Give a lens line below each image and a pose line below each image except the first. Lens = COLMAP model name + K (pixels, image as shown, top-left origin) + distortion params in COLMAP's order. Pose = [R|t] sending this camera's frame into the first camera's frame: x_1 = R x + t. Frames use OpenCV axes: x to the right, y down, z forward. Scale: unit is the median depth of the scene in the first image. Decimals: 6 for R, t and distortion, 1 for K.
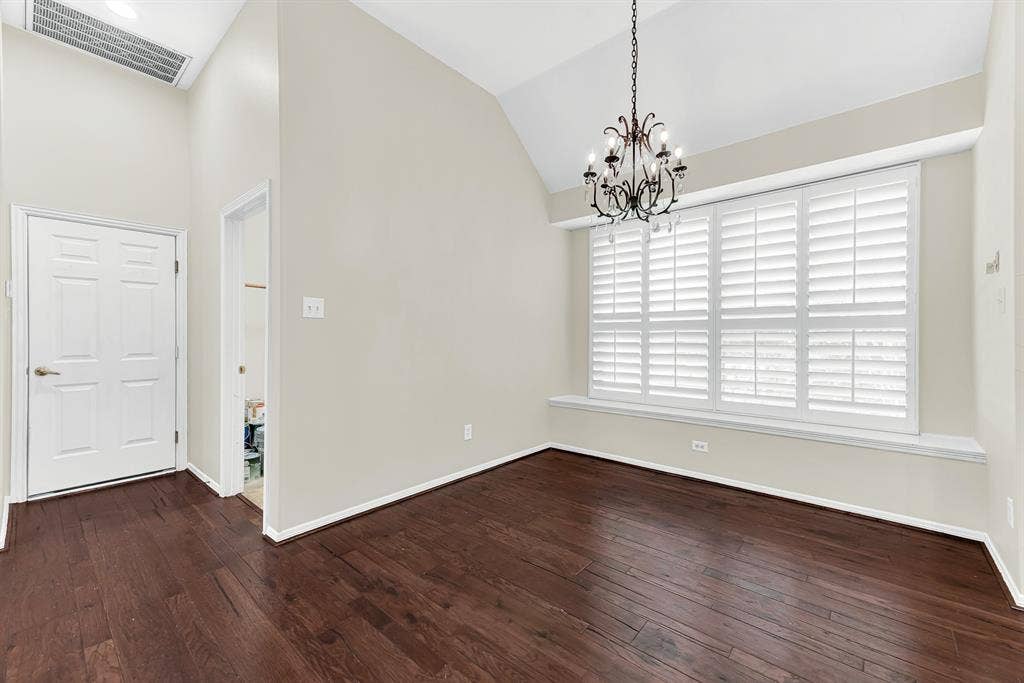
lens RADIAL K [[415.6, 0, 505.9], [0, 415.6, 337.3], [0, 0, 1]] dist [-0.000649, -0.000345]
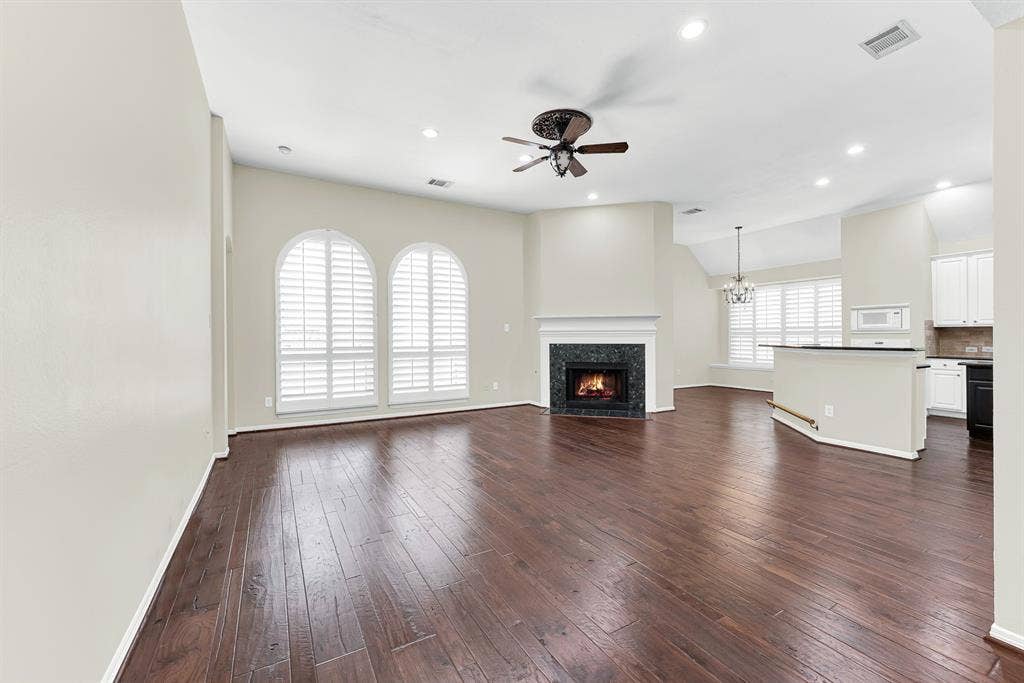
lens RADIAL K [[415.6, 0, 516.2], [0, 415.6, 333.3], [0, 0, 1]] dist [-0.000649, -0.000345]
pose [[0.954051, -0.001002, -0.299644, -0.283153], [-0.002946, 0.999915, -0.012721, 0.006708], [0.299631, 0.013019, 0.953966, -1.908010]]
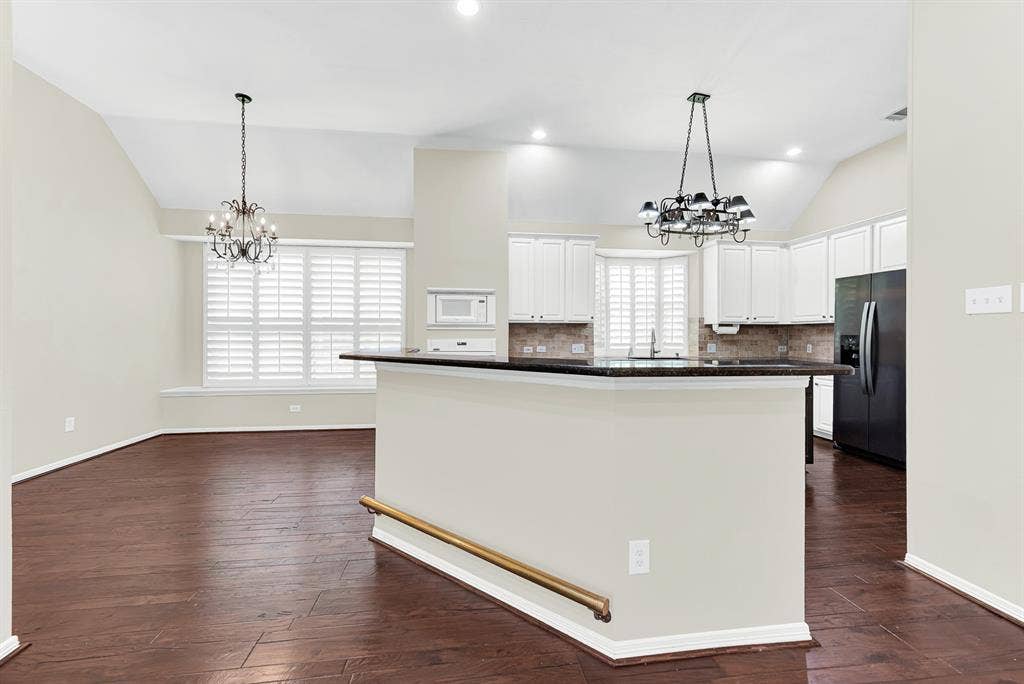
lens RADIAL K [[415.6, 0, 511.7], [0, 415.6, 340.3], [0, 0, 1]] dist [-0.000649, -0.000345]
pose [[0.653679, -0.004674, 0.756757, -0.155209], [-0.002693, 0.999960, 0.008503, -0.000541], [-0.756767, -0.007596, 0.653641, -0.561279]]
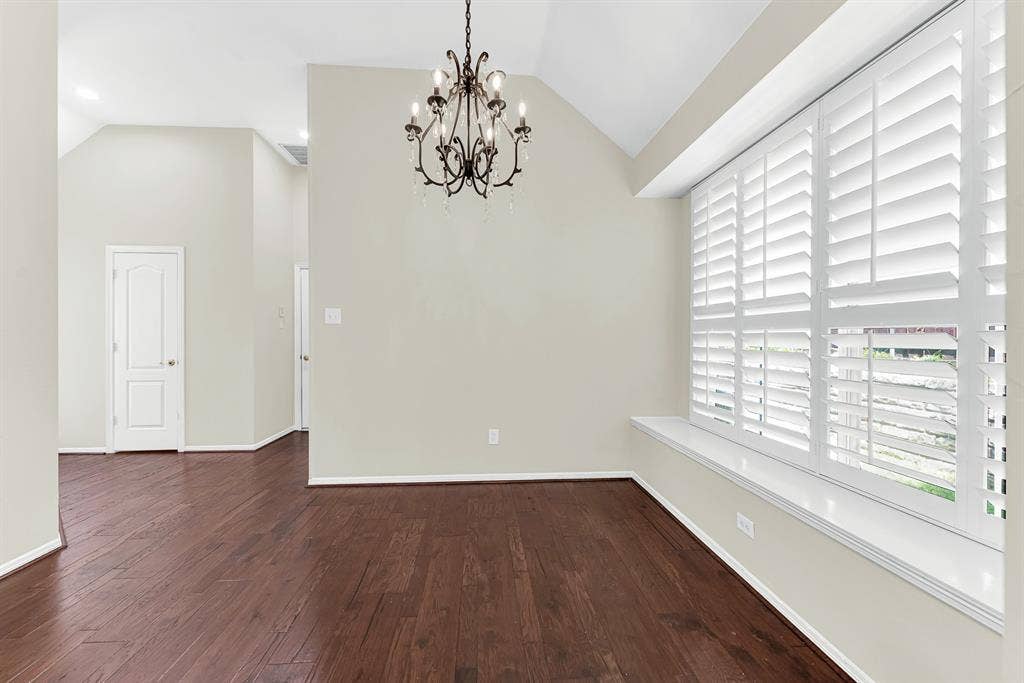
lens RADIAL K [[415.6, 0, 507.7], [0, 415.6, 338.8], [0, 0, 1]] dist [-0.000649, -0.000345]
pose [[0.711332, 0.004540, -0.702841, 0.621935], [-0.004324, 0.999988, 0.002083, -0.003322], [0.702843, 0.001557, 0.711344, 0.329246]]
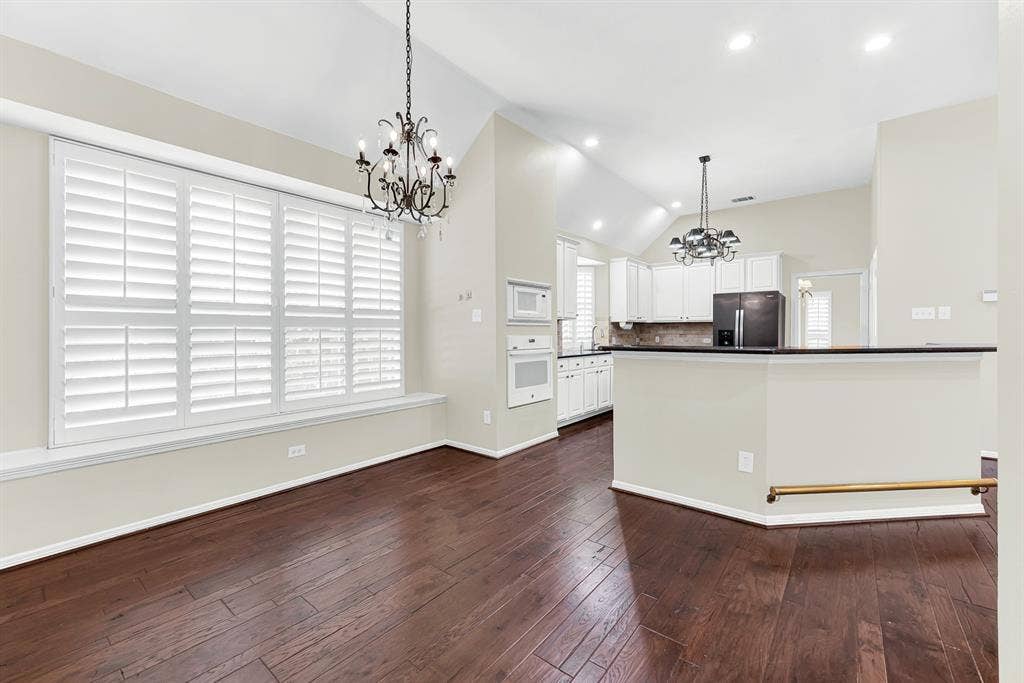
lens RADIAL K [[415.6, 0, 509.9], [0, 415.6, 337.2], [0, 0, 1]] dist [-0.000649, -0.000345]
pose [[-0.047474, -0.010687, 0.998815, -0.478701], [0.006441, 0.999919, 0.011005, -0.001680], [-0.998852, 0.006956, -0.047401, 0.544762]]
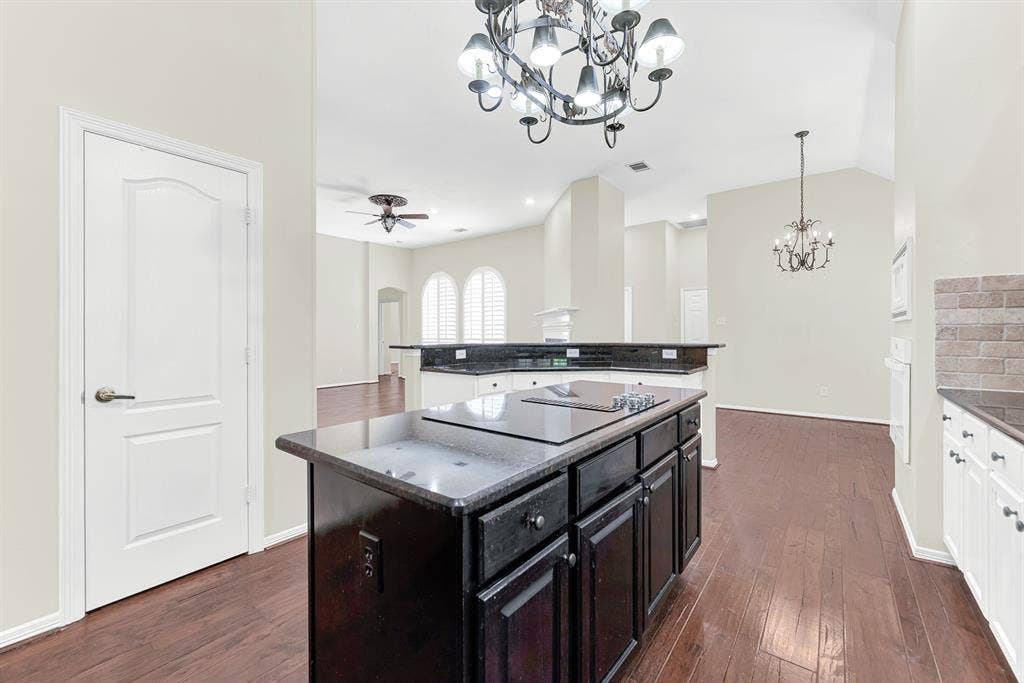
lens RADIAL K [[415.6, 0, 514.8], [0, 415.6, 331.9], [0, 0, 1]] dist [-0.000649, -0.000345]
pose [[0.076846, 0.003181, -0.997038, 1.428686], [0.000925, 0.999994, 0.003262, -0.006423], [0.997043, -0.001173, 0.076842, -0.318223]]
